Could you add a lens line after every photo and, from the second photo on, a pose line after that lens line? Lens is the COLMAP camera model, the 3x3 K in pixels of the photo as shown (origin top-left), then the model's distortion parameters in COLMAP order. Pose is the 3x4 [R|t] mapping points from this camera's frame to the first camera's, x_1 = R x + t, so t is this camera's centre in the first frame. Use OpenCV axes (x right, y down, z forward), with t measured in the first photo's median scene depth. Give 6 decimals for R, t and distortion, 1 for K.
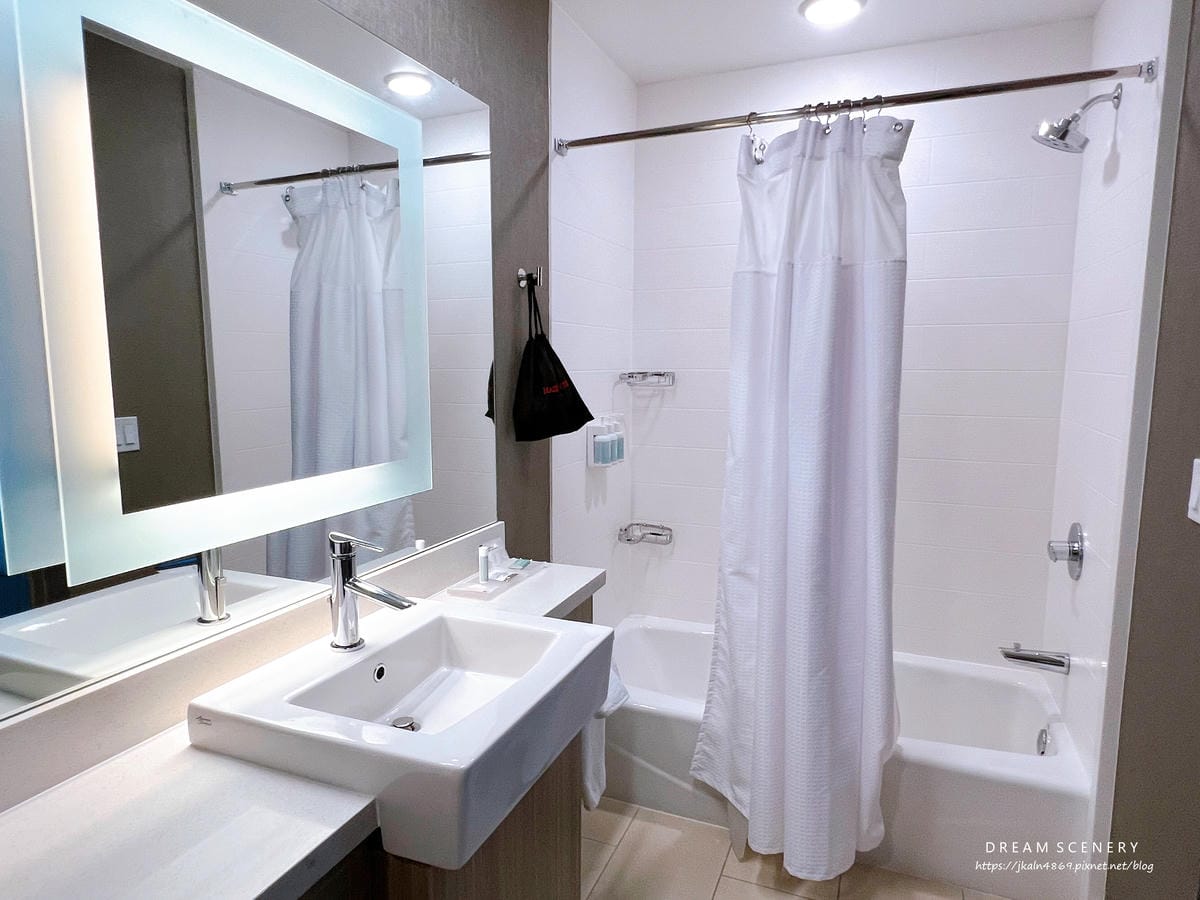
lens RADIAL K [[731.3, 0, 600.0], [0, 731.3, 450.0], [0, 0, 1]] dist [0.004288, 0.001942]
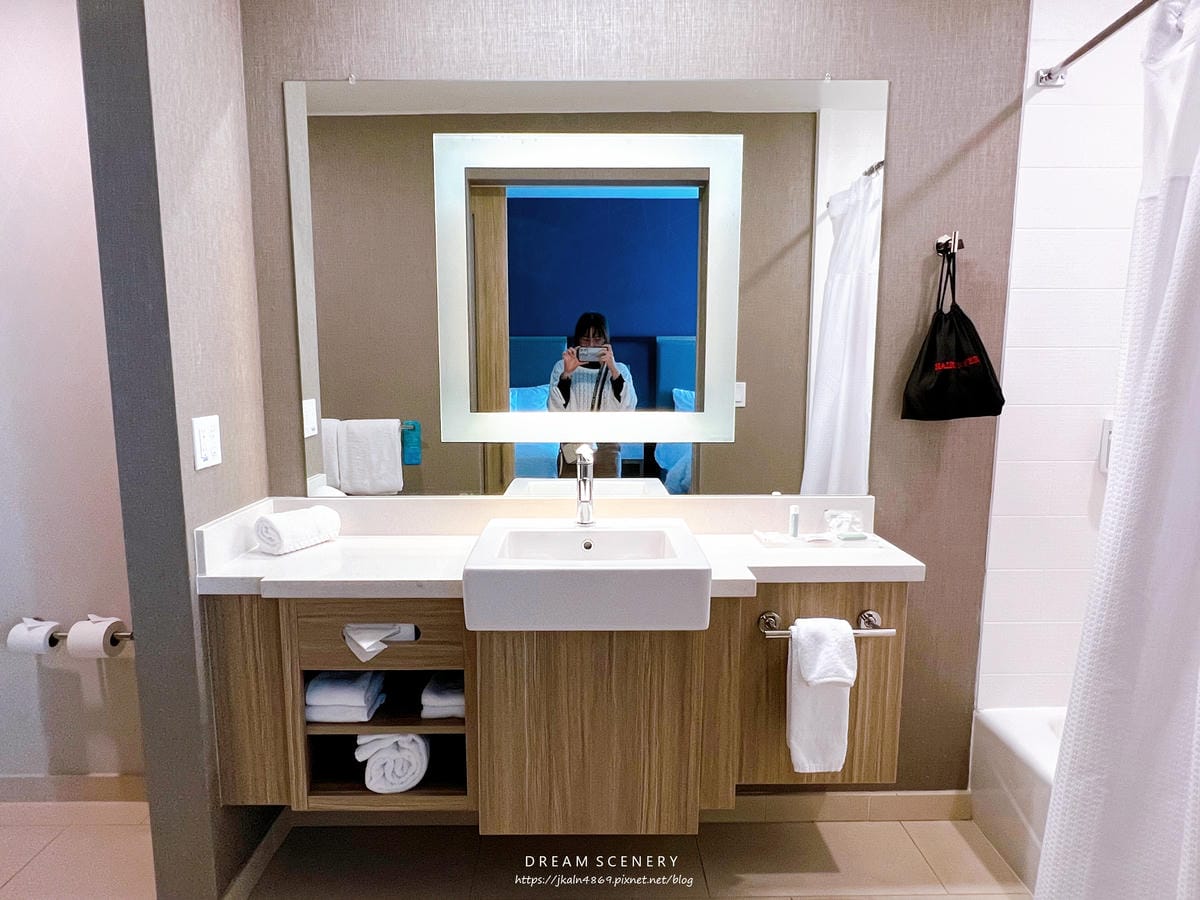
lens RADIAL K [[731.3, 0, 600.0], [0, 731.3, 450.0], [0, 0, 1]] dist [0.004288, 0.001942]
pose [[0.383197, 0.122491, -0.915509, 0.616654], [-0.108934, 0.990244, 0.086894, -0.011230], [0.917220, 0.066432, 0.392802, 0.254725]]
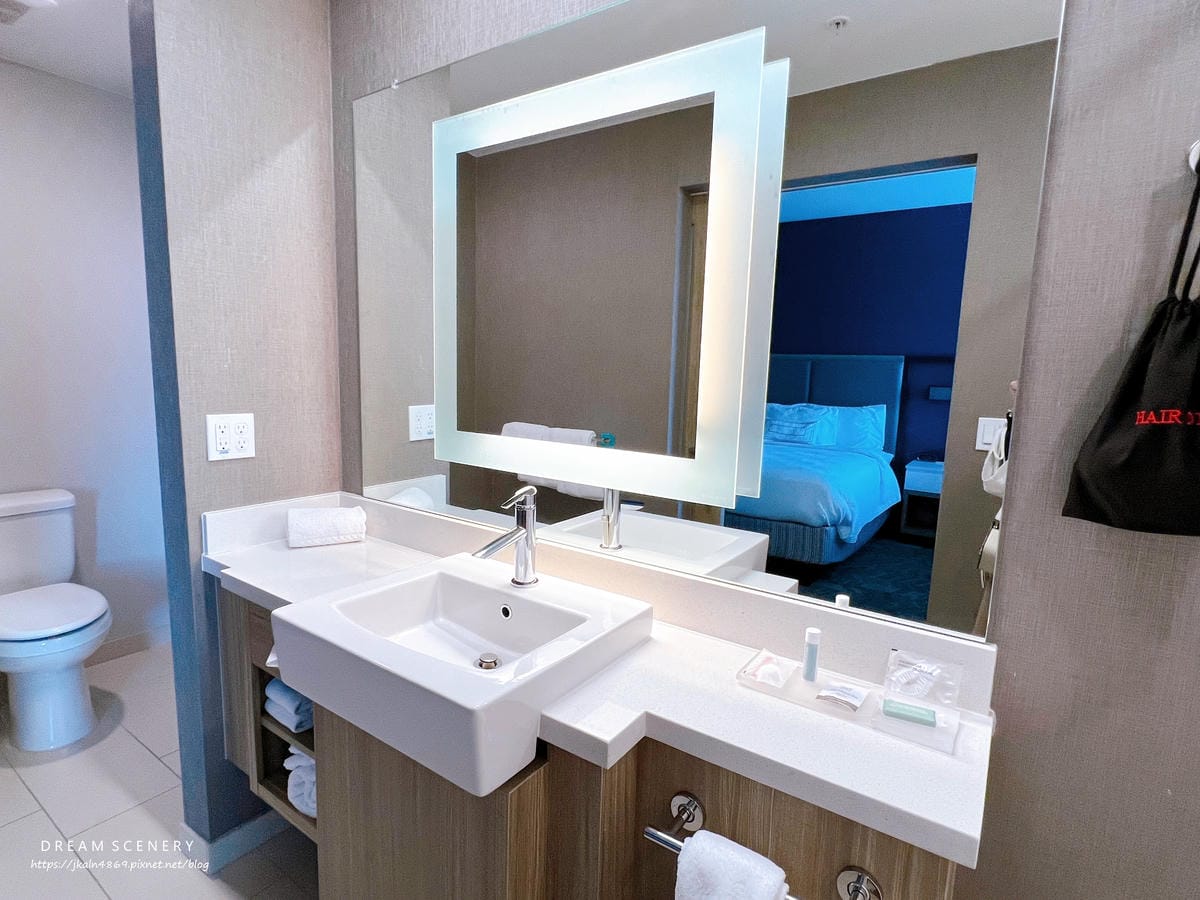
lens RADIAL K [[626.6, 0, 596.0], [0, 626.6, 456.3], [0, 0, 1]] dist [-0.005835, -0.000940]
pose [[-0.235551, 0.133464, -0.962654, 0.350252], [-0.144638, 0.974680, 0.170523, -0.075334], [0.961039, 0.179403, -0.210283, 0.773260]]
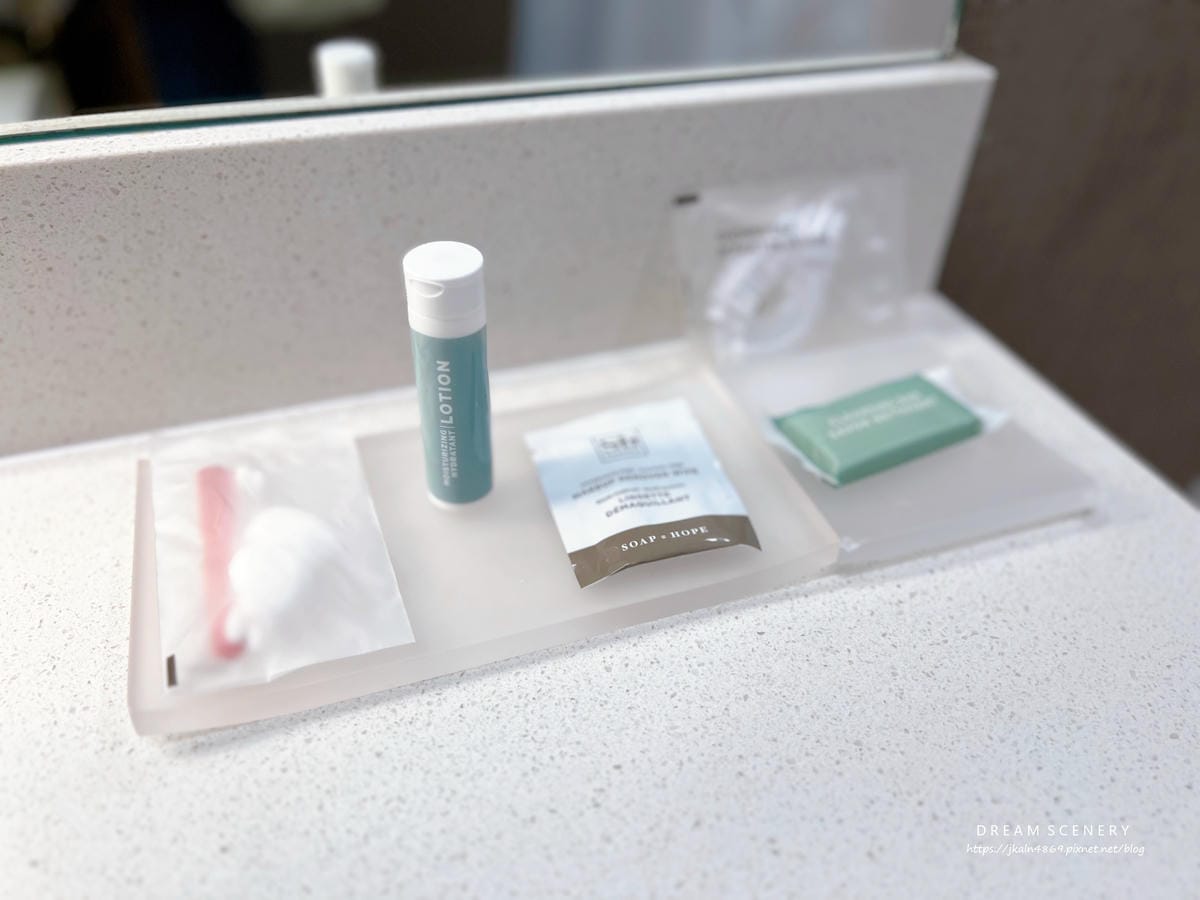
lens RADIAL K [[889.4, 0, 600.0], [0, 889.4, 450.0], [0, 0, 1]] dist [-0.009658, -0.001379]
pose [[0.634787, 0.524608, -0.567302, -0.041816], [-0.129975, 0.796229, 0.590869, 0.060689], [0.761677, -0.301341, 0.573622, 0.797846]]
